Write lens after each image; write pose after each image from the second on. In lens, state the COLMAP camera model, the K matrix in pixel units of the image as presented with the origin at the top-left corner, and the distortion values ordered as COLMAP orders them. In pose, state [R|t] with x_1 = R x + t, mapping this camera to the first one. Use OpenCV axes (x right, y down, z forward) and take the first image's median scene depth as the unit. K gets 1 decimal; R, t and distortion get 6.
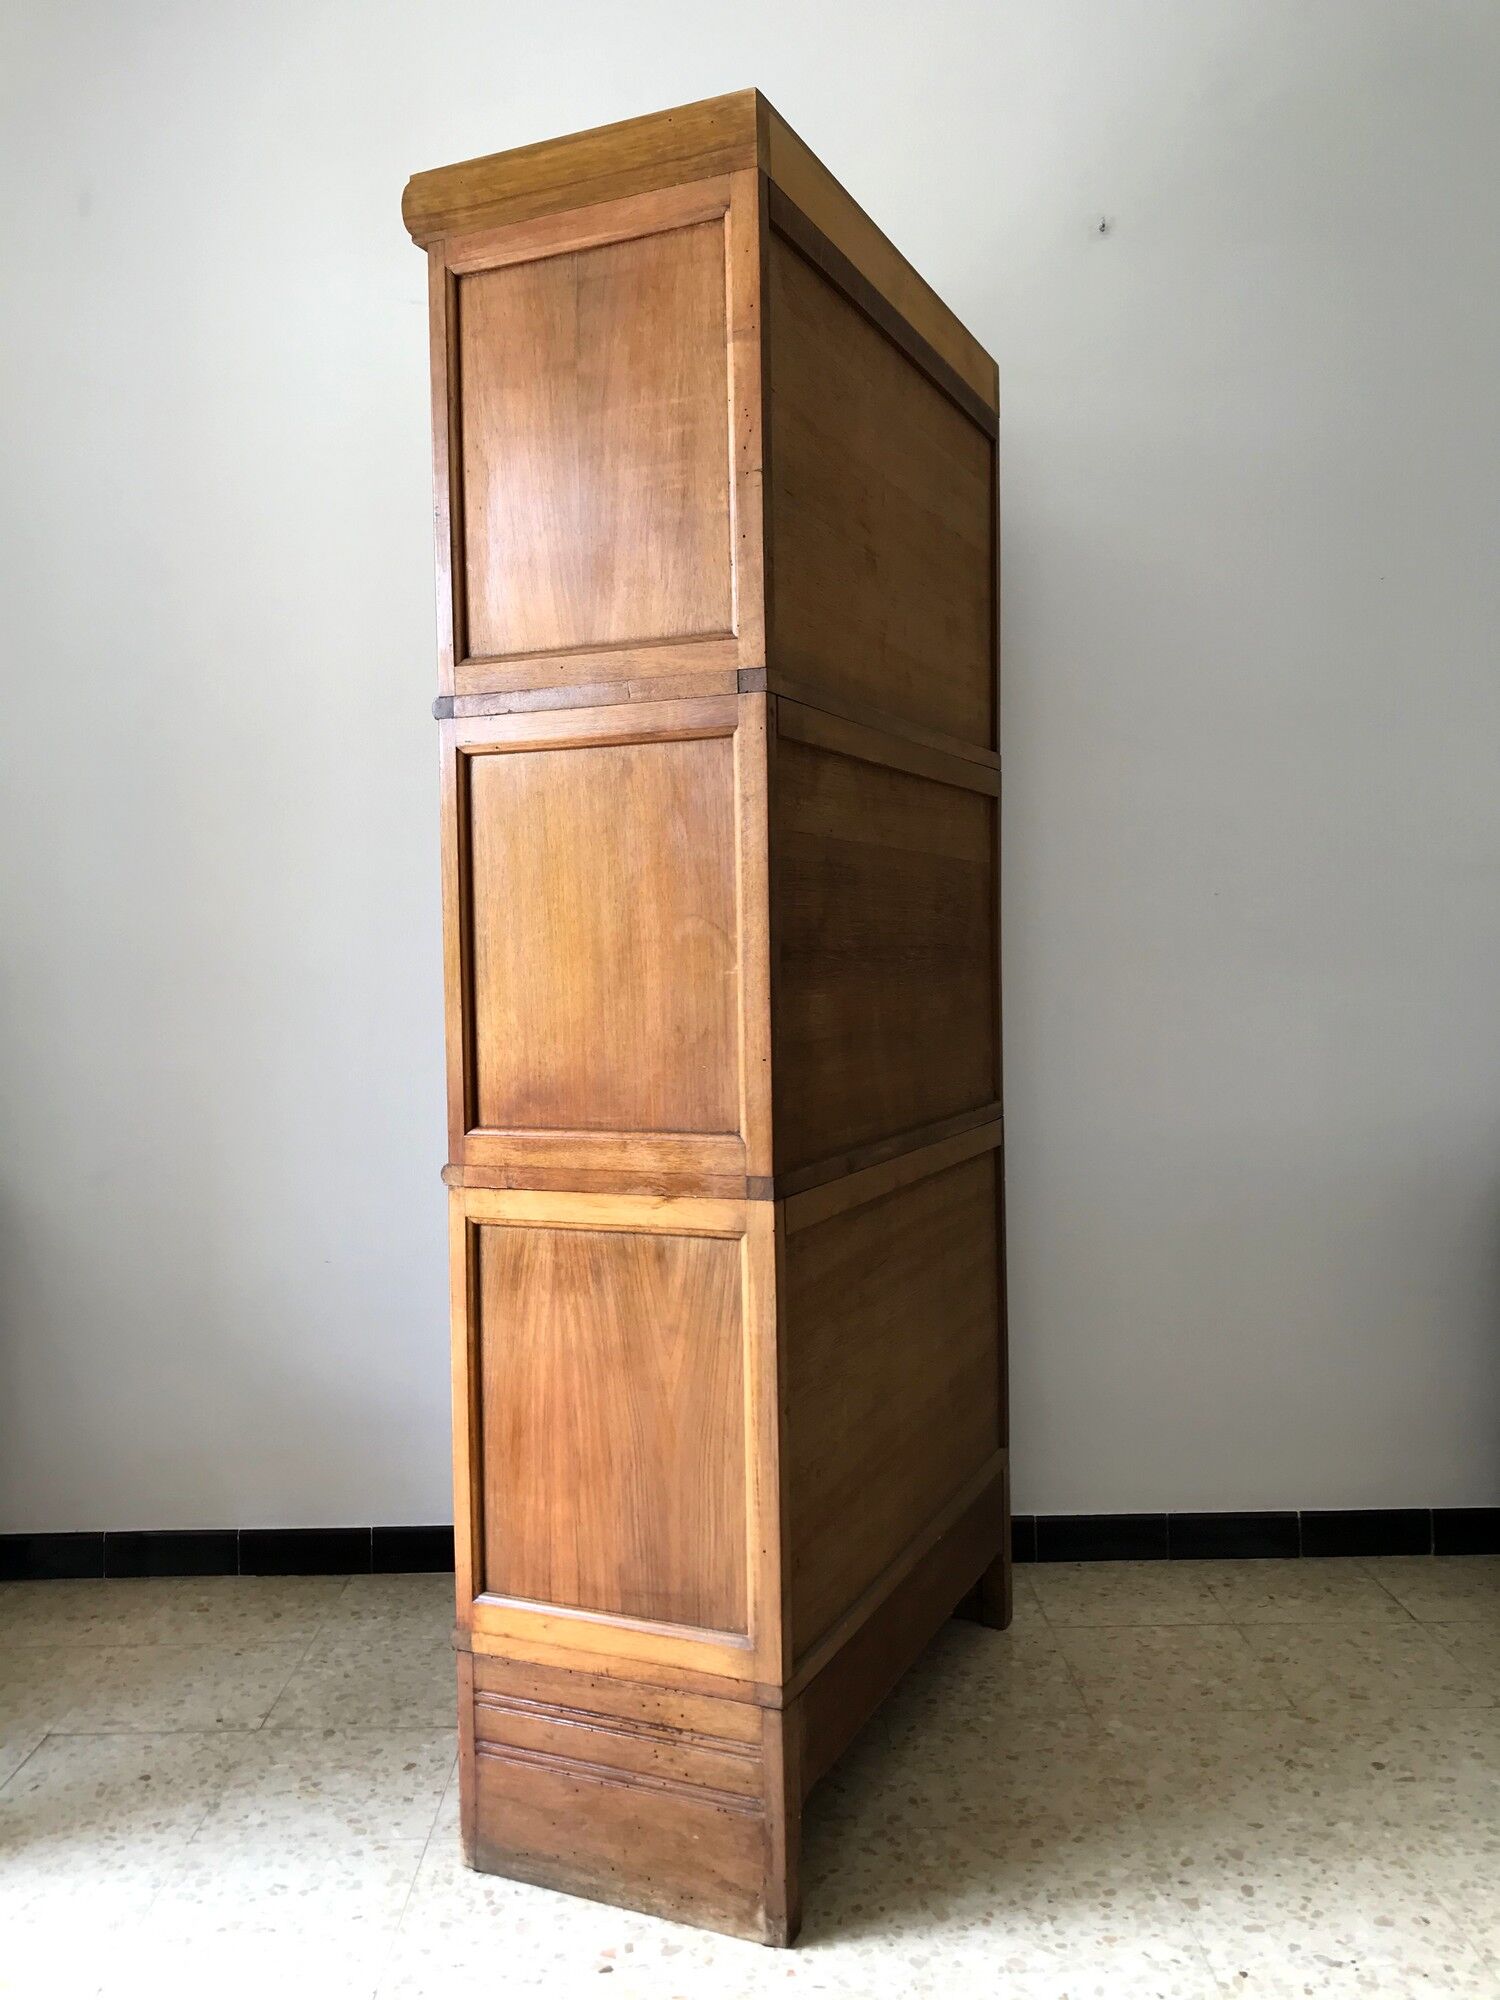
lens RADIAL K [[1648.0, 0, 740.1], [0, 1648.0, 1007.2], [0, 0, 1]] dist [0.036588, -0.048373]
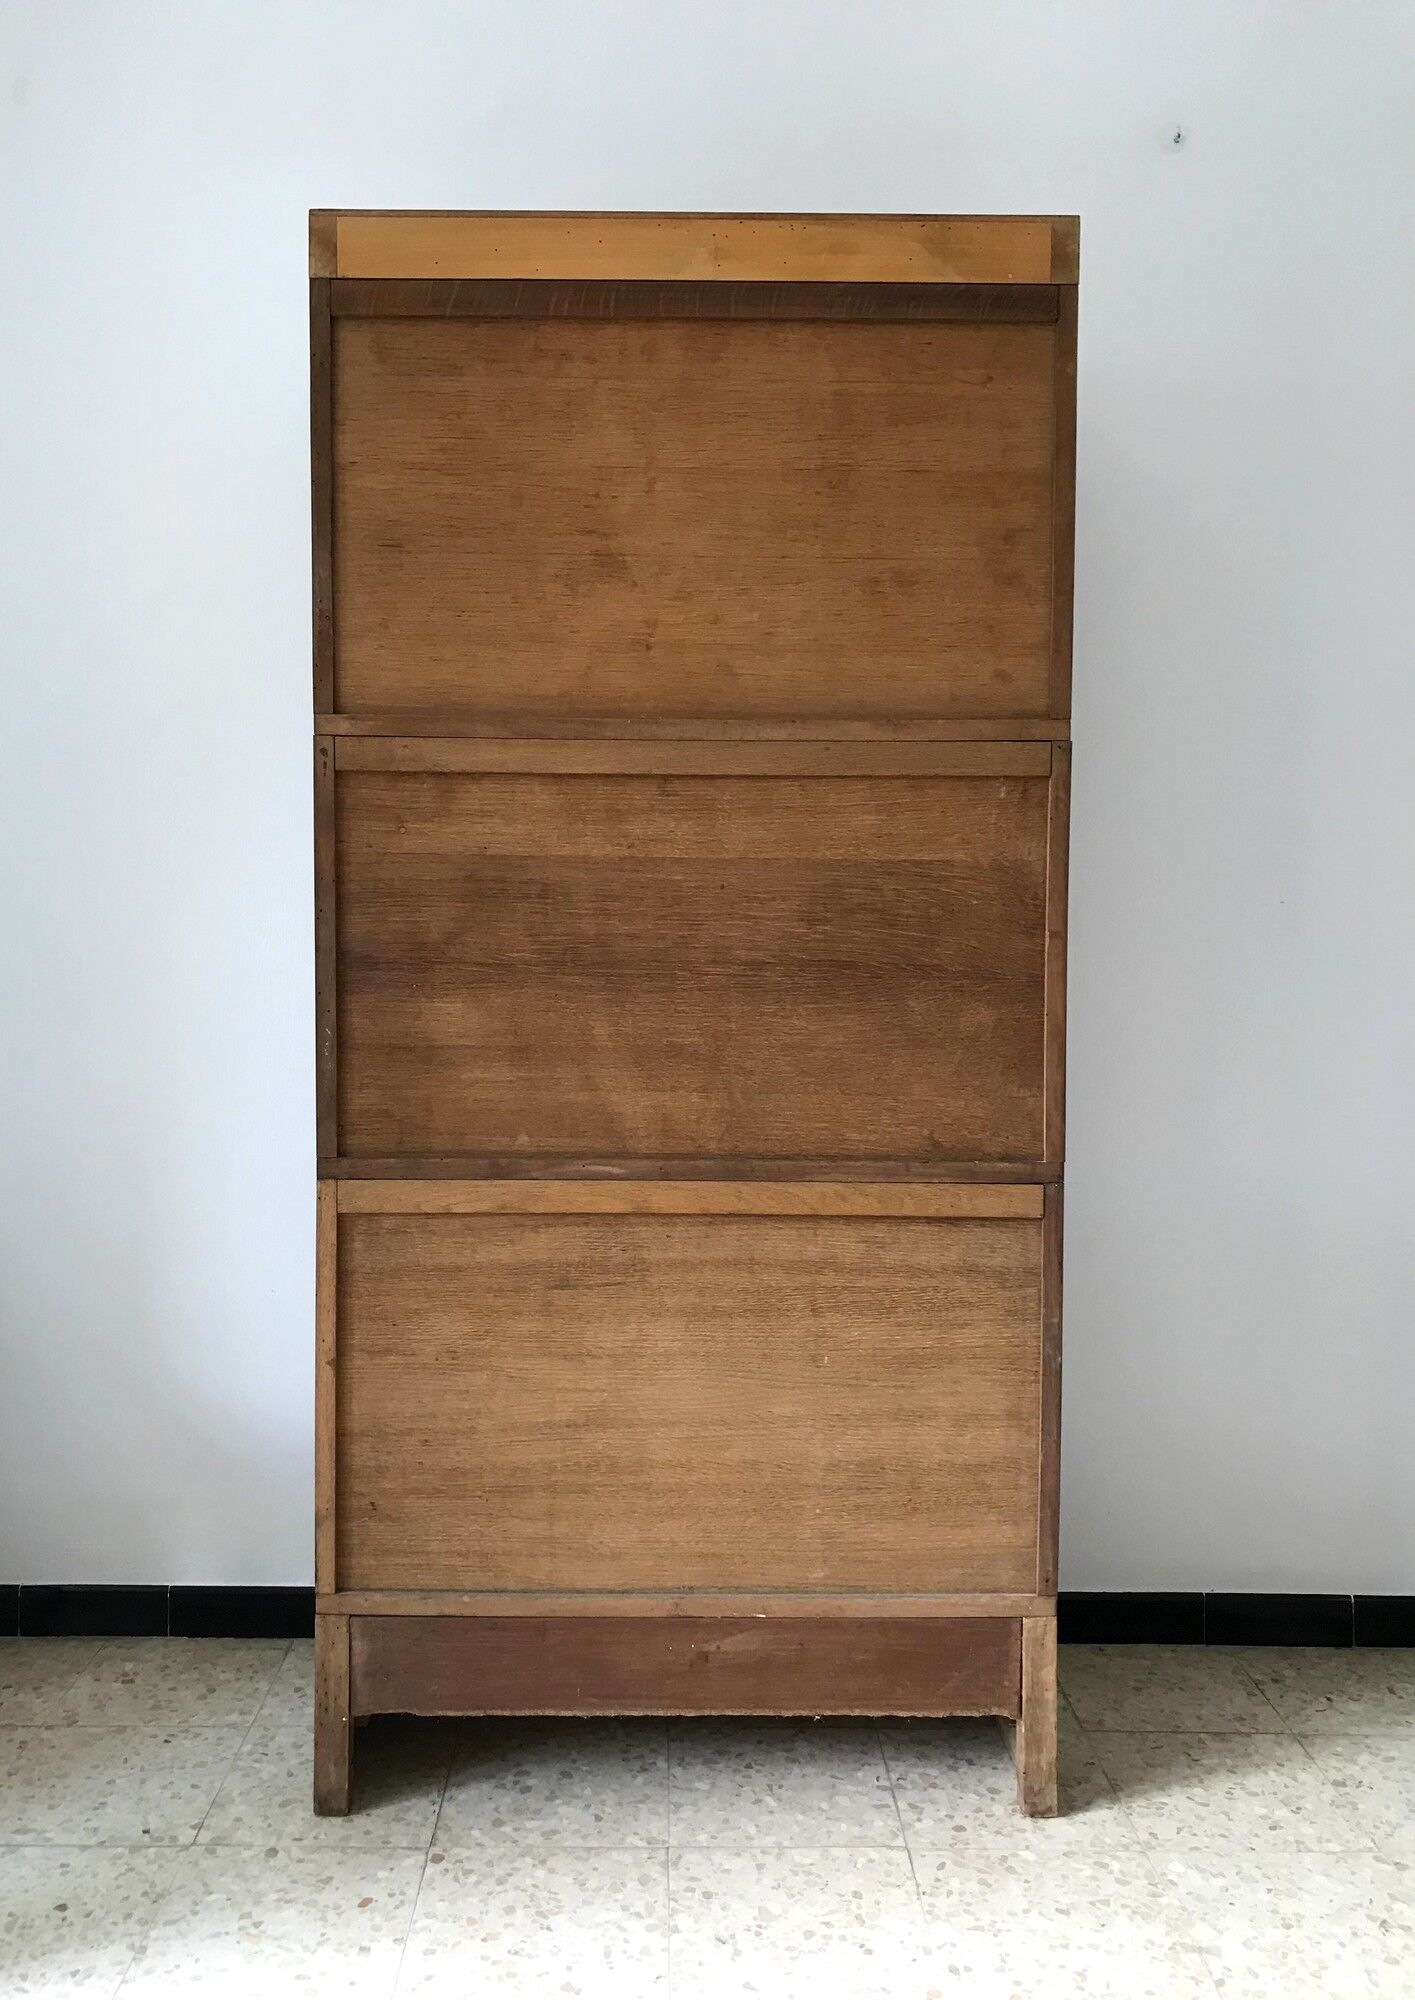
lens RADIAL K [[1638.2, 0, 657.5], [0, 1638.2, 1001.1], [0, 0, 1]] dist [0.086997, -0.123138]
pose [[0.999728, 0.022761, -0.005140, -0.050076], [-0.022650, 0.999528, 0.020731, -0.032347], [0.005609, -0.020609, 0.999772, 0.134344]]
